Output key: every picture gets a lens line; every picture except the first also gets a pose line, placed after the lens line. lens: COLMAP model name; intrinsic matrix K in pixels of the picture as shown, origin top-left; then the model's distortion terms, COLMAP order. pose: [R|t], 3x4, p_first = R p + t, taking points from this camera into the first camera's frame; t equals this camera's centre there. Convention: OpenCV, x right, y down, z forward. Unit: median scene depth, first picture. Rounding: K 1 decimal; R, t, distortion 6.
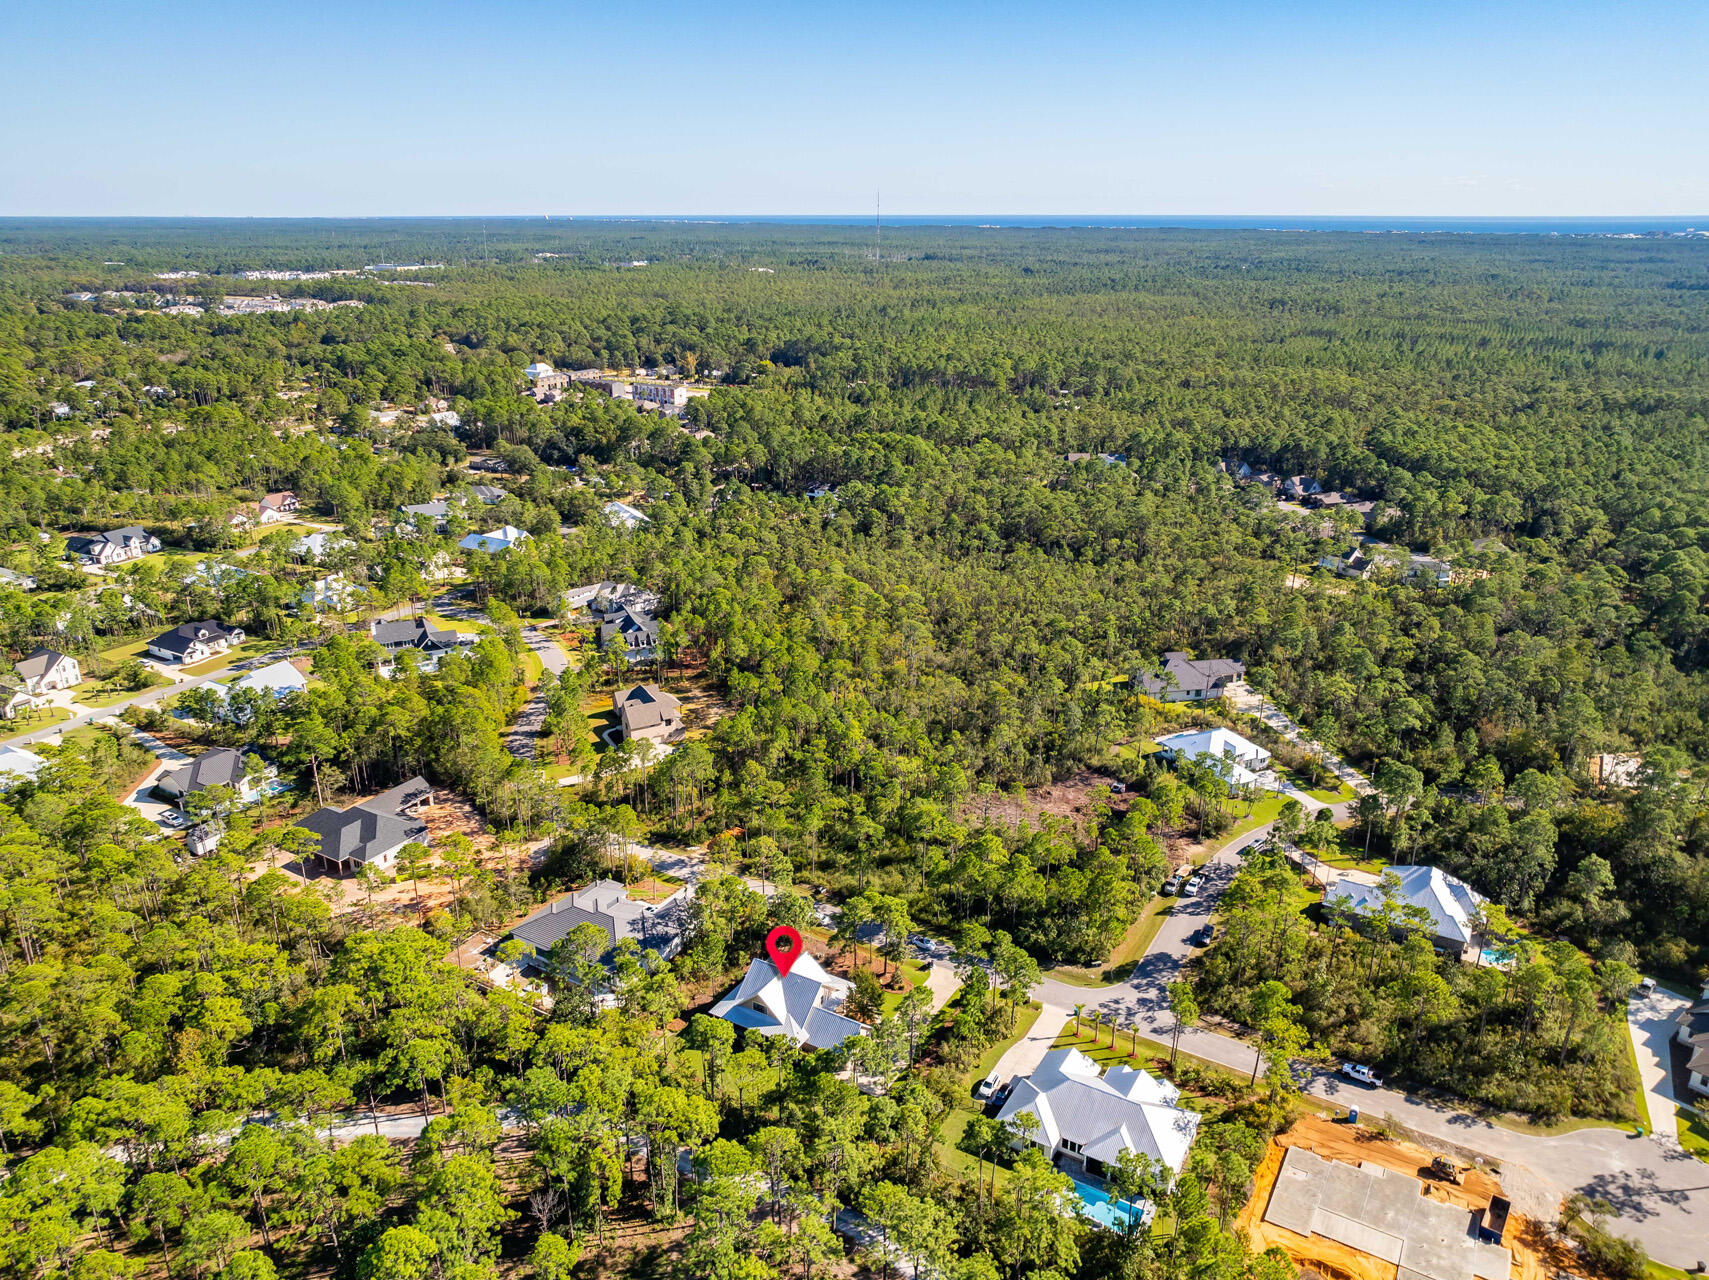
lens RADIAL K [[1185.0, 0, 858.5], [0, 1185.0, 643.6], [0, 0, 1]] dist [-0.007863, 0.011960]
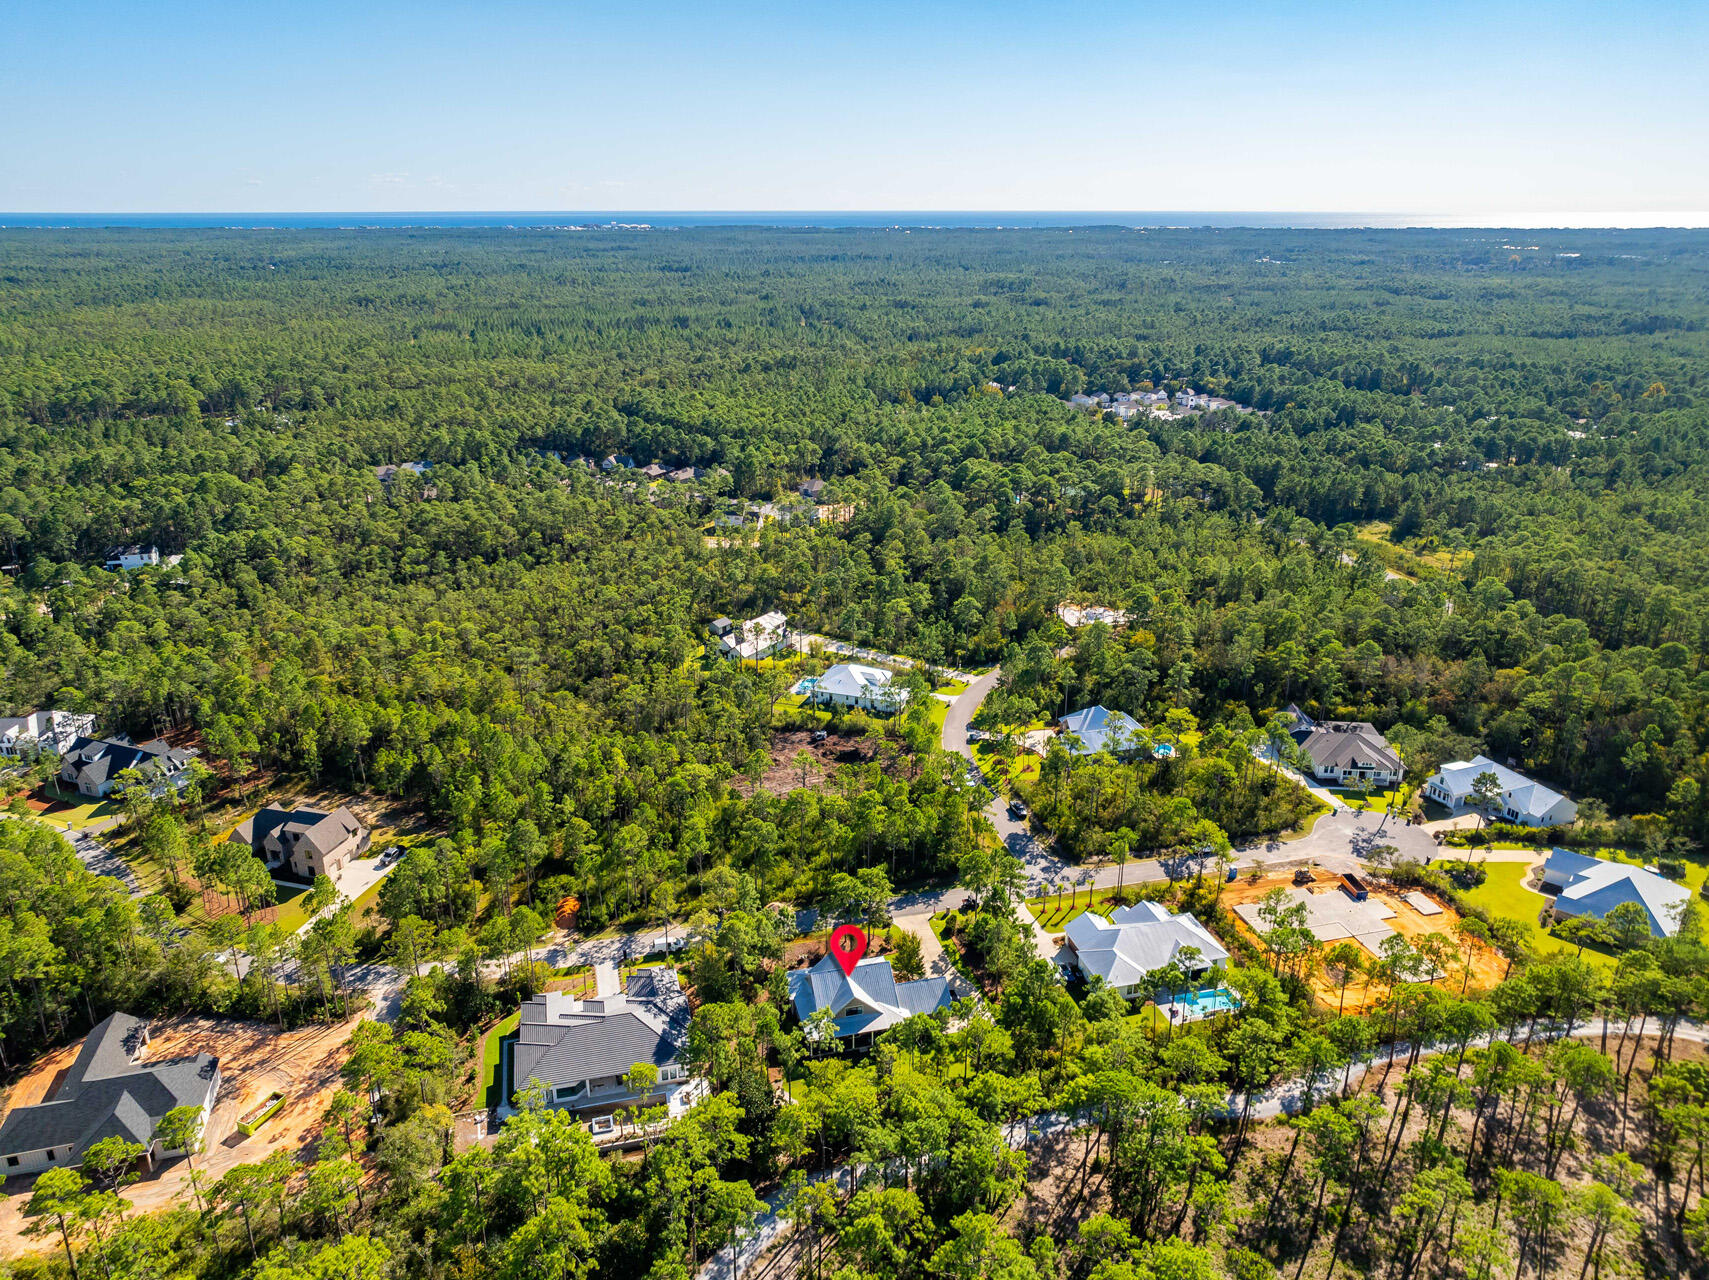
lens RADIAL K [[1185.0, 0, 846.8], [0, 1185.0, 639.6], [0, 0, 1]] dist [-0.007863, 0.011960]
pose [[0.706249, -0.243800, 0.664661, -0.631706], [0.243346, 0.965229, 0.095476, -0.084527], [-0.664827, 0.094313, 0.741020, 0.221918]]
